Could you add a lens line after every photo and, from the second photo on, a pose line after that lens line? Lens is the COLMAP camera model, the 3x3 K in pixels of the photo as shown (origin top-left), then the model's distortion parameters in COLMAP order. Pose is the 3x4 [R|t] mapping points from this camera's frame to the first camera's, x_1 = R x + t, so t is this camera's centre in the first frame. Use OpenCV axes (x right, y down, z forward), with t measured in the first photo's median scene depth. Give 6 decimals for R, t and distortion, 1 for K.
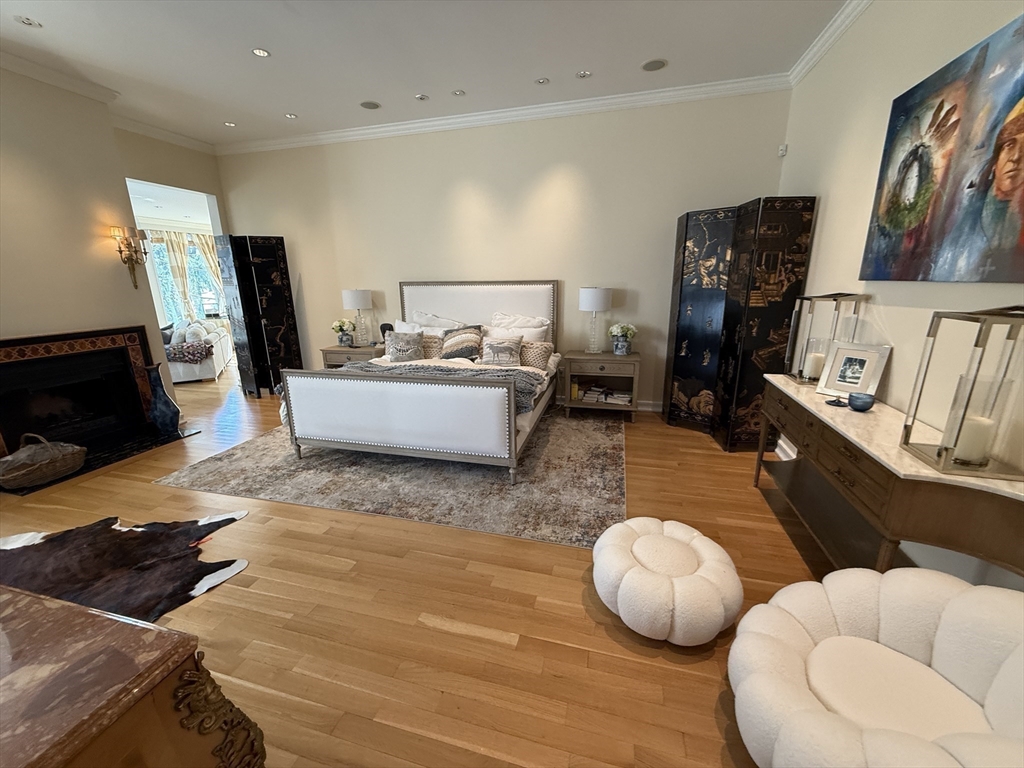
lens RADIAL K [[408.9, 0, 509.8], [0, 408.9, 386.4], [0, 0, 1]] dist [0.000503, 0.000258]
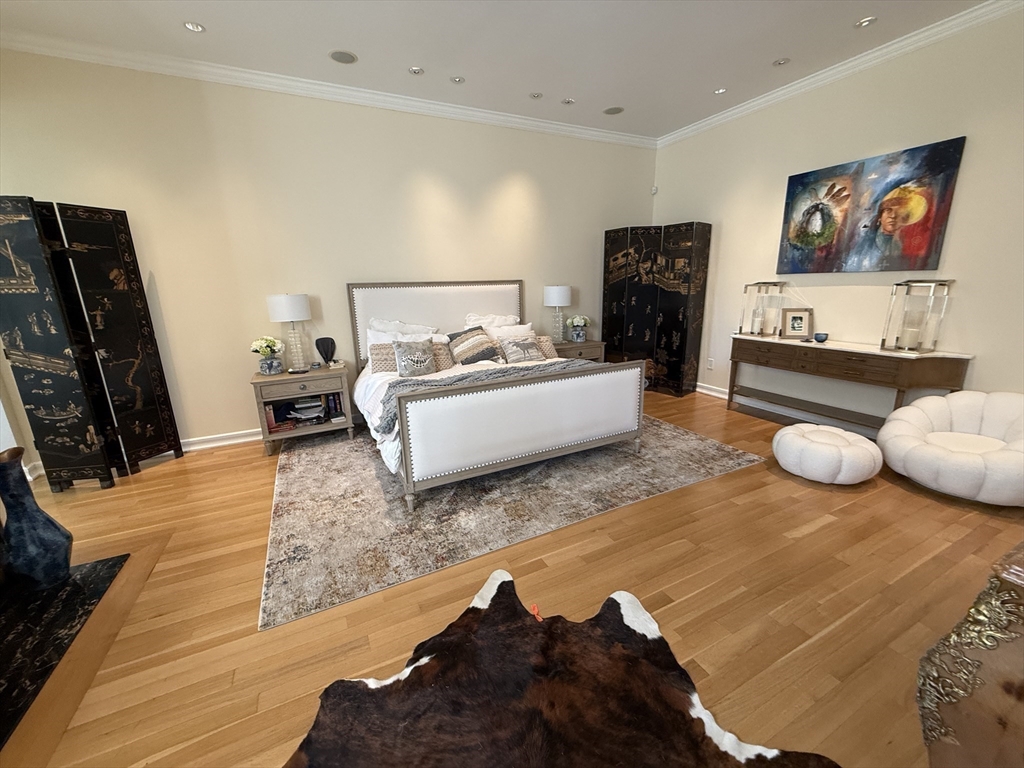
lens RADIAL K [[408.9, 0, 509.8], [0, 408.9, 386.4], [0, 0, 1]] dist [0.000503, 0.000258]
pose [[0.747127, -0.167828, 0.643144, -1.271515], [0.183896, 0.982021, 0.042630, -0.073668], [-0.638735, 0.086422, 0.764558, 0.445329]]
